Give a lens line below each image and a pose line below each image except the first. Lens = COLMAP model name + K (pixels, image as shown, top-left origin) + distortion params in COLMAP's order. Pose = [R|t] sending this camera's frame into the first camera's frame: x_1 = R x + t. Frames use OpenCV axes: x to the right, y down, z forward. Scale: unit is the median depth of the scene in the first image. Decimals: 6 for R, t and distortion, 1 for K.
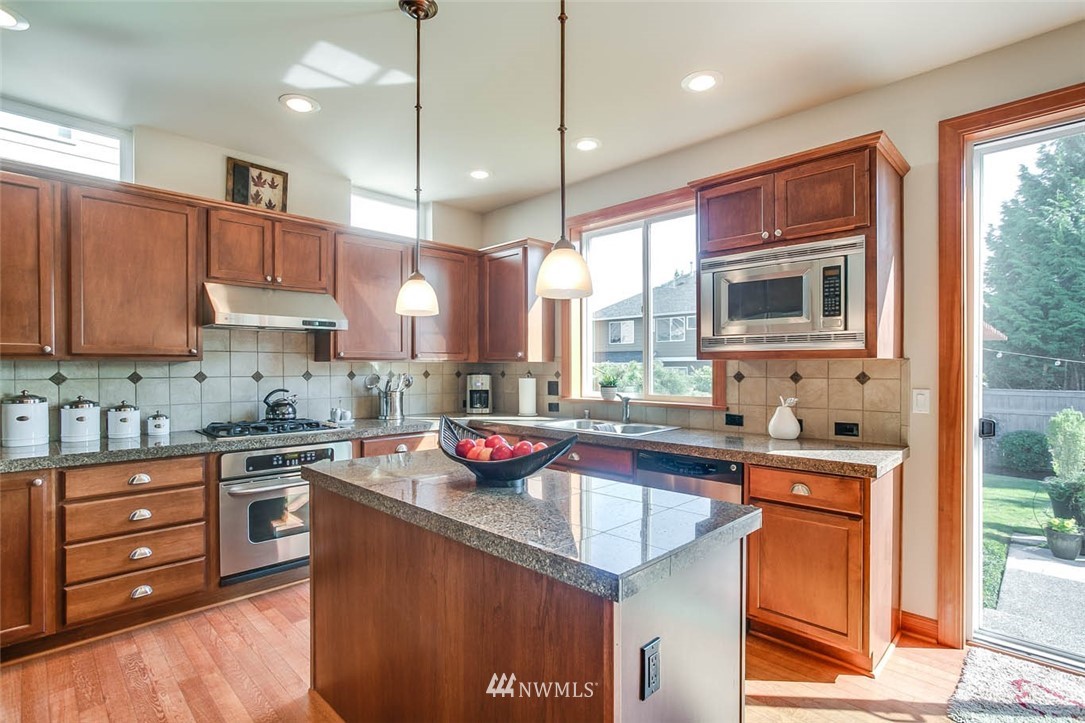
lens RADIAL K [[531.7, 0, 543.6], [0, 531.7, 363.2], [0, 0, 1]] dist [-0.038491, 0.013694]
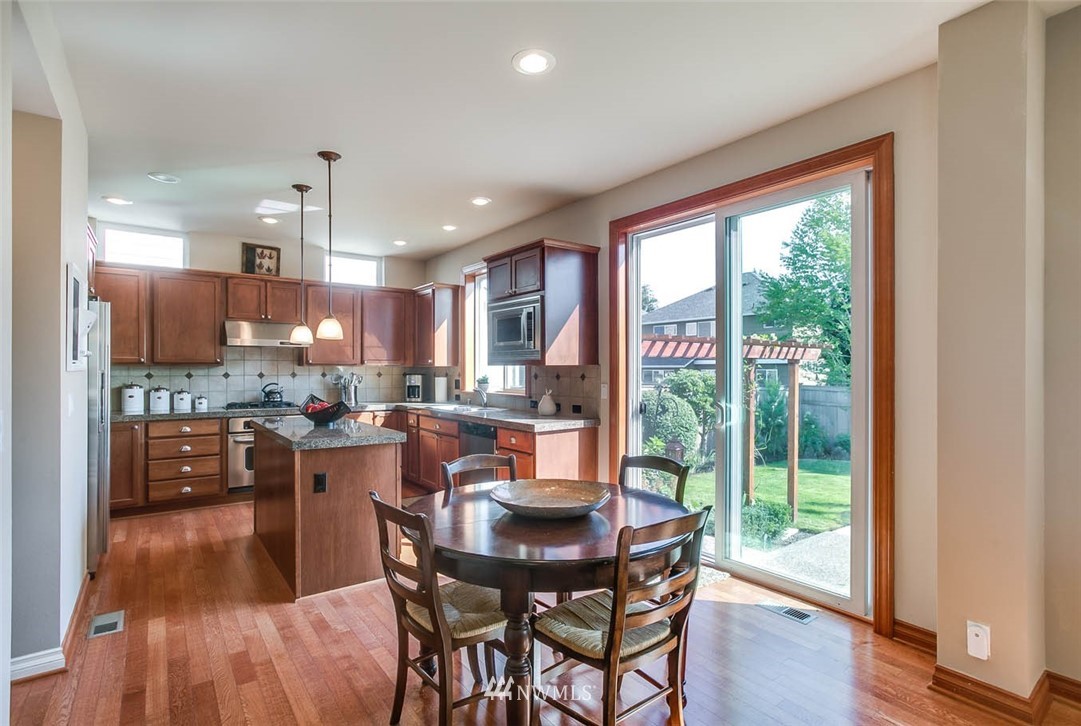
lens RADIAL K [[533.8, 0, 540.5], [0, 533.8, 363.0], [0, 0, 1]] dist [-0.027521, 0.000362]
pose [[0.988015, -0.000774, -0.154358, 0.644104], [0.000017, 0.999988, -0.004903, -0.005623], [0.154360, 0.004842, 0.988003, -0.556620]]
